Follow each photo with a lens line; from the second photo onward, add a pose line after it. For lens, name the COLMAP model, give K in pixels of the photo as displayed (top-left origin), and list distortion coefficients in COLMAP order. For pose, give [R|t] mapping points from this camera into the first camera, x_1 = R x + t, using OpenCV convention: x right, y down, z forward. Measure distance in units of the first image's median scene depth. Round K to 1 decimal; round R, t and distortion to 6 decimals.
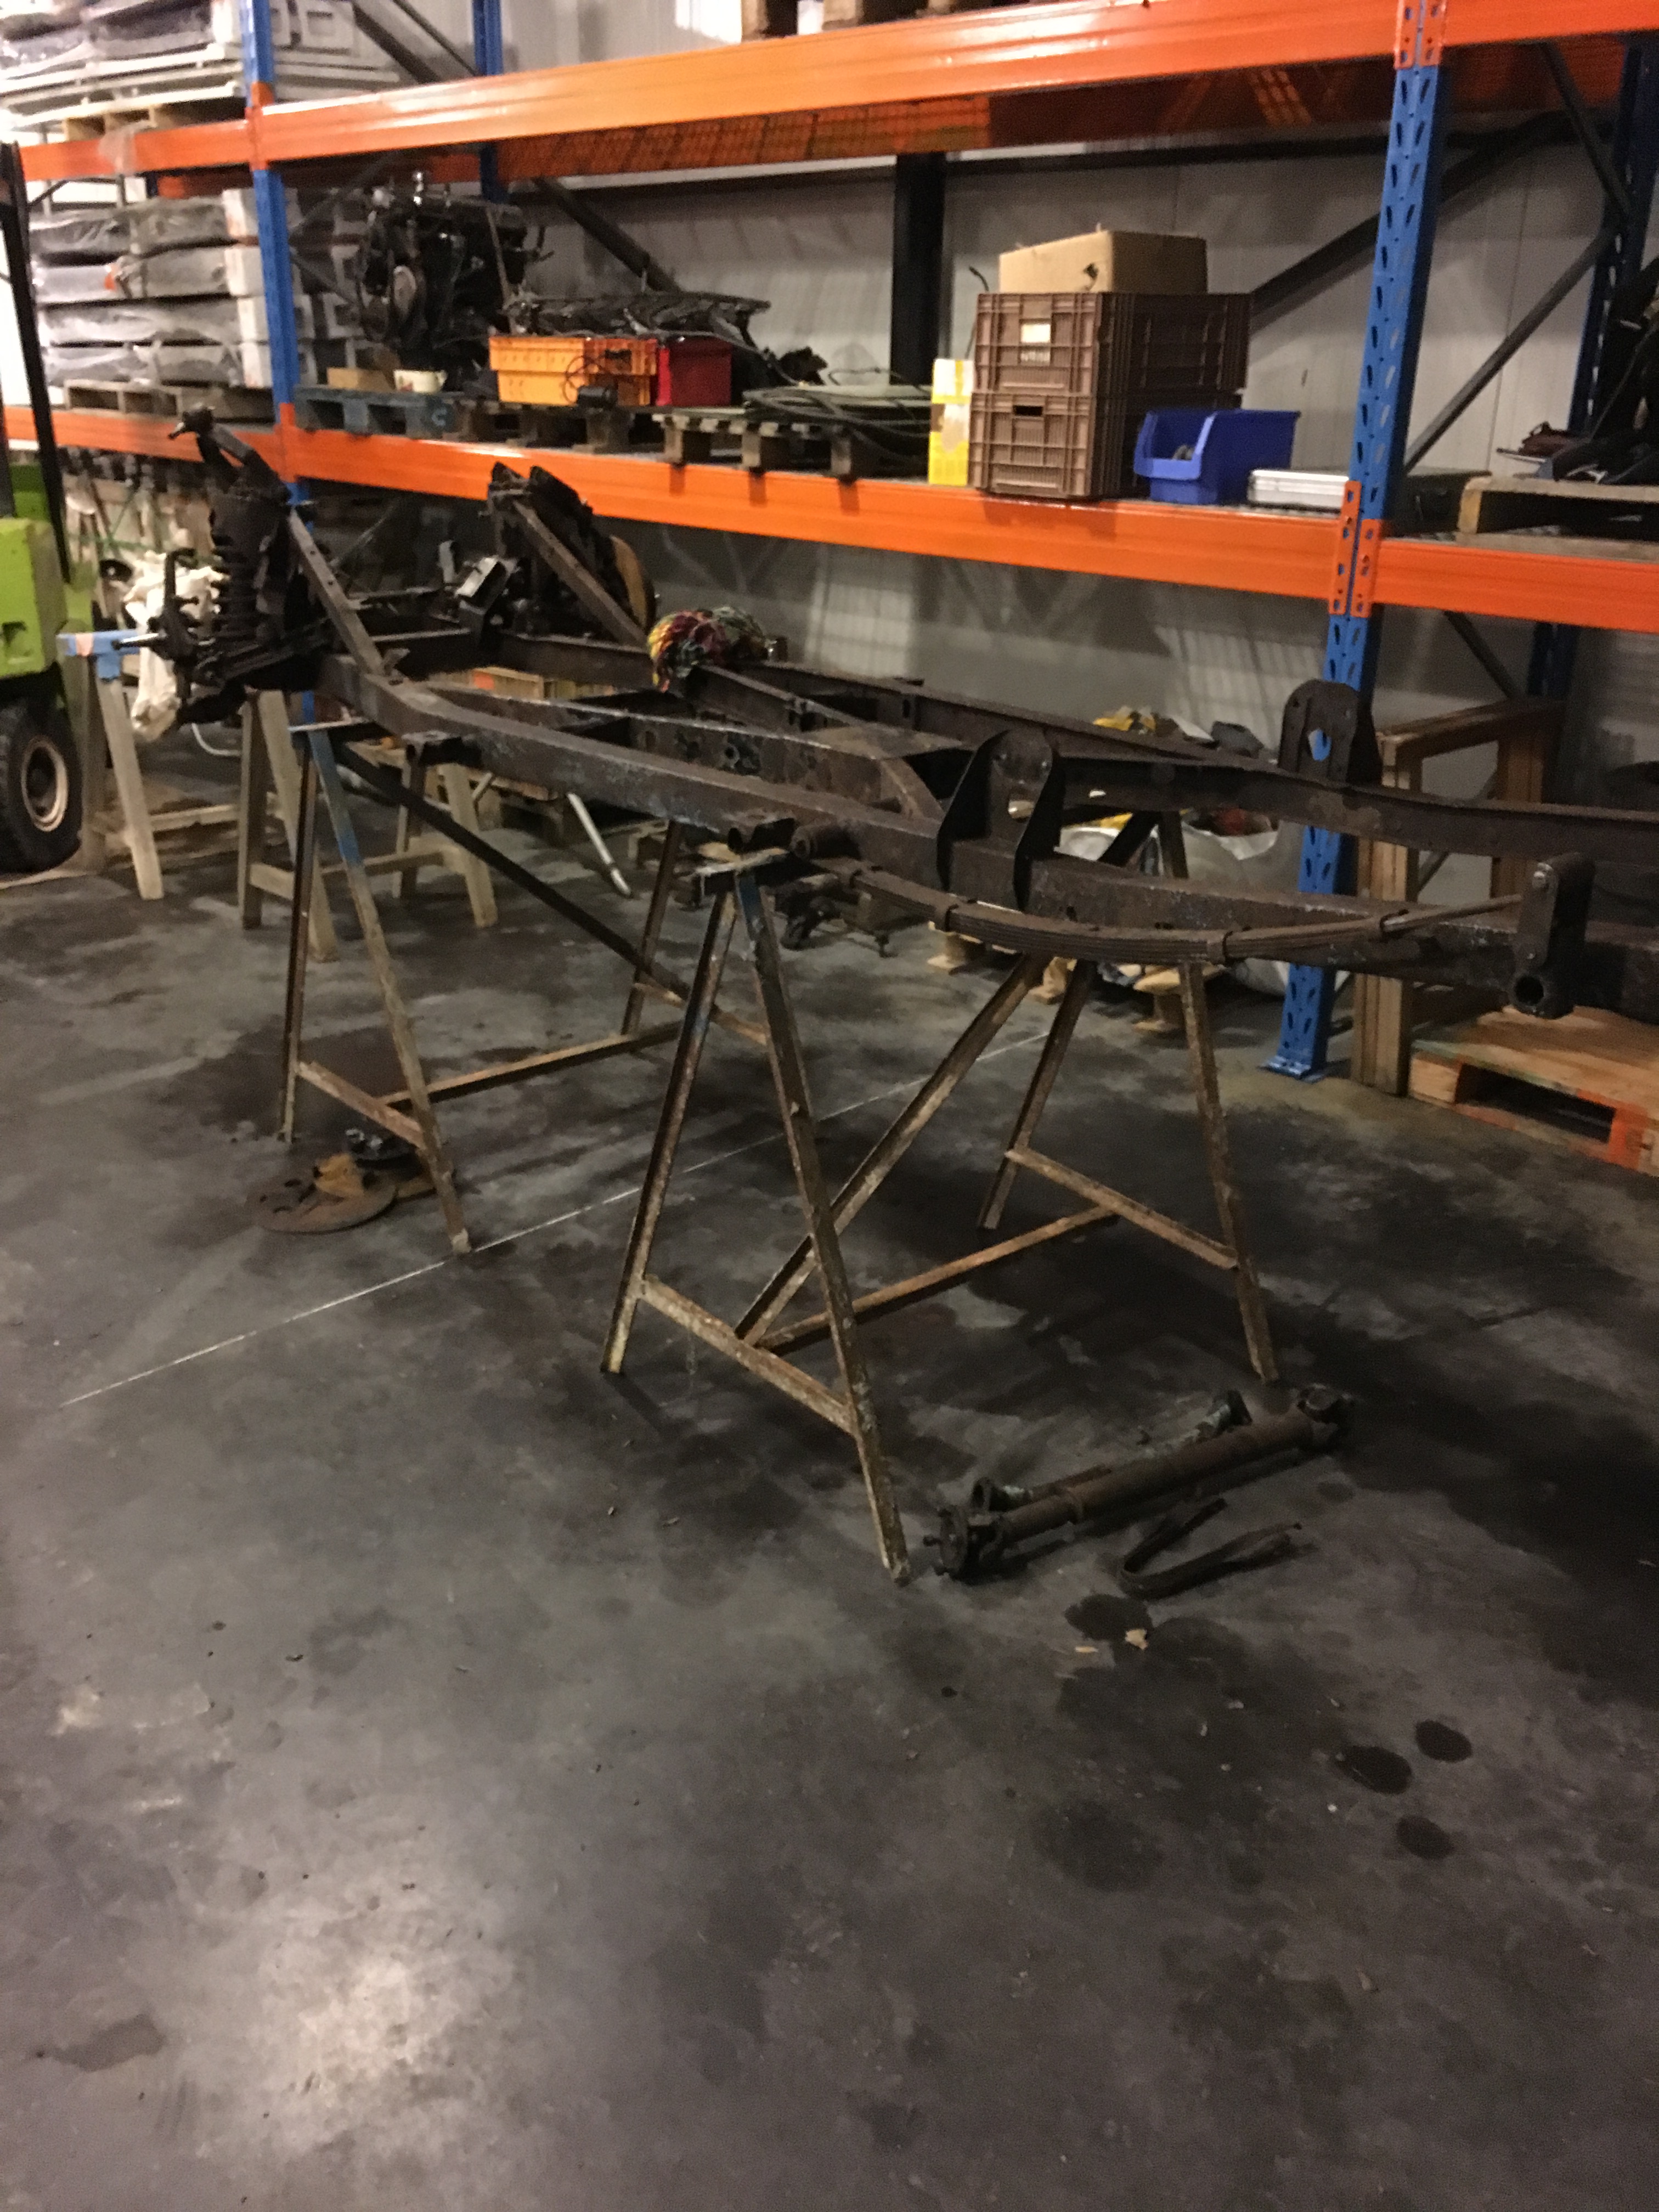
lens RADIAL K [[1877.3, 0, 817.4], [0, 1877.3, 1113.5], [0, 0, 1]] dist [0.091518, -0.123339]
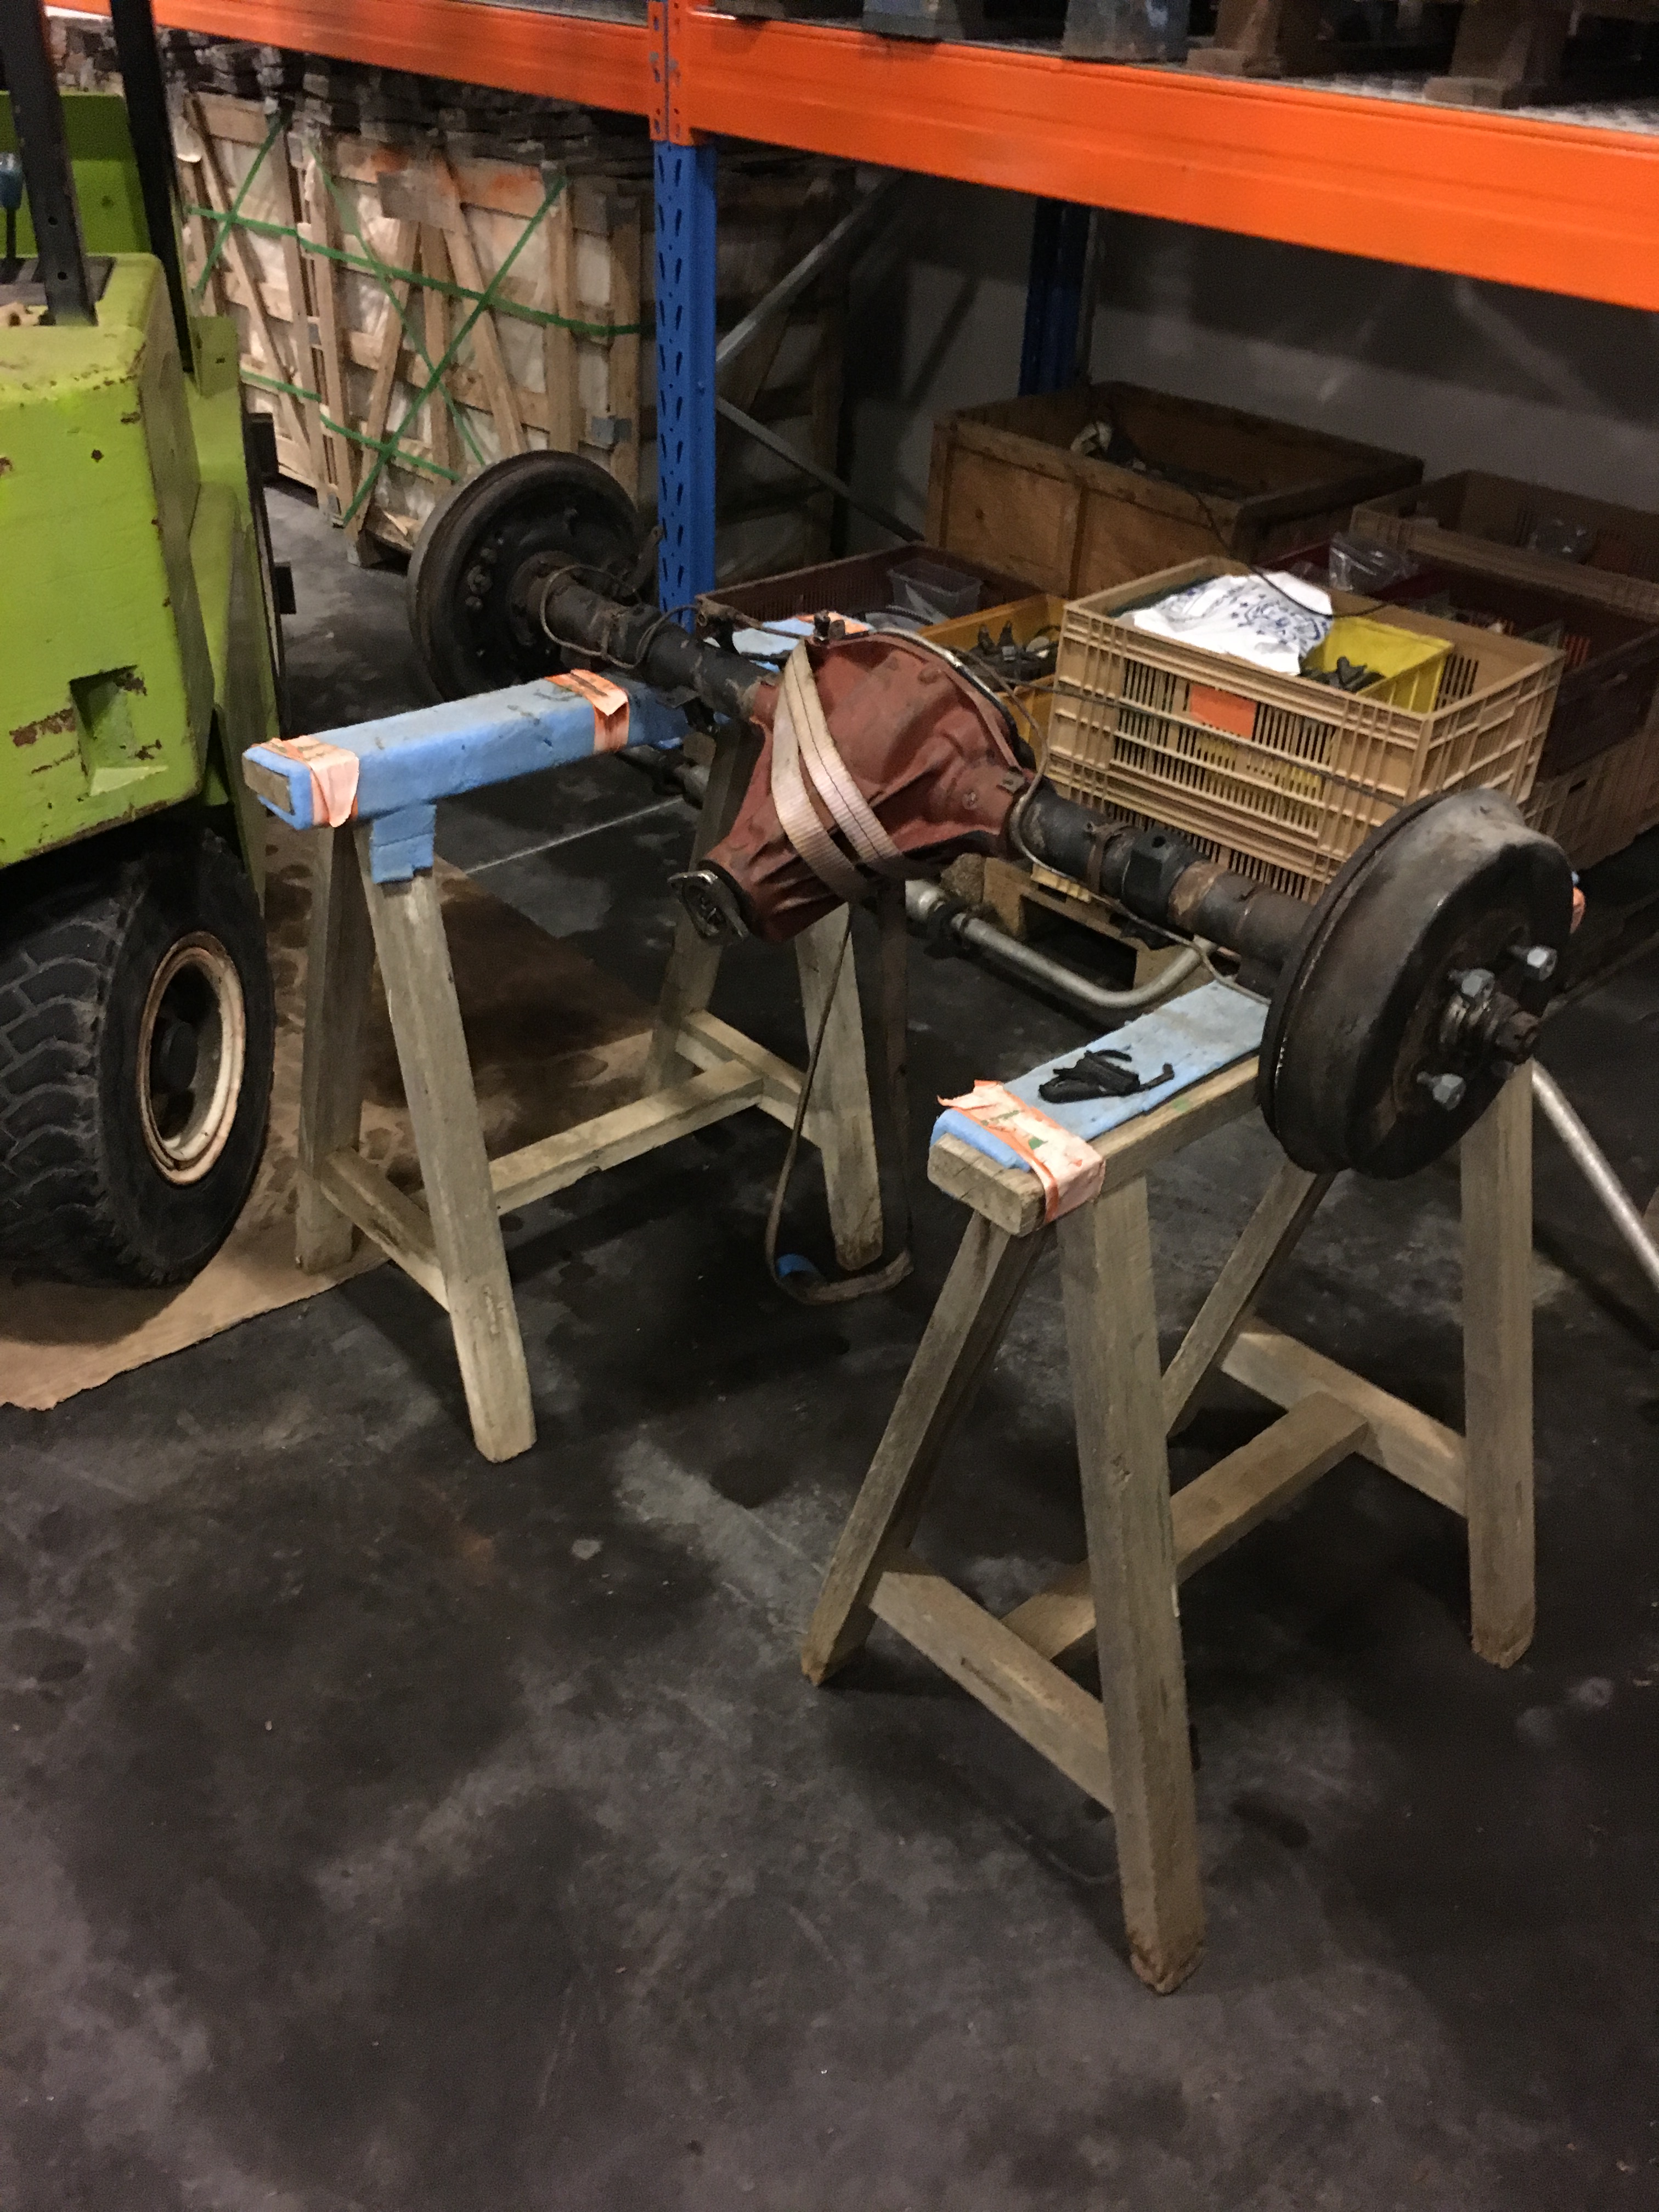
lens RADIAL K [[1877.3, 0, 839.0], [0, 1877.3, 1107.5], [0, 0, 1]] dist [0.091518, -0.123339]
pose [[0.999317, 0.035757, -0.009356, -0.201998], [-0.033390, 0.981926, 0.186296, -0.173860], [0.015848, -0.185857, 0.982449, 0.464693]]
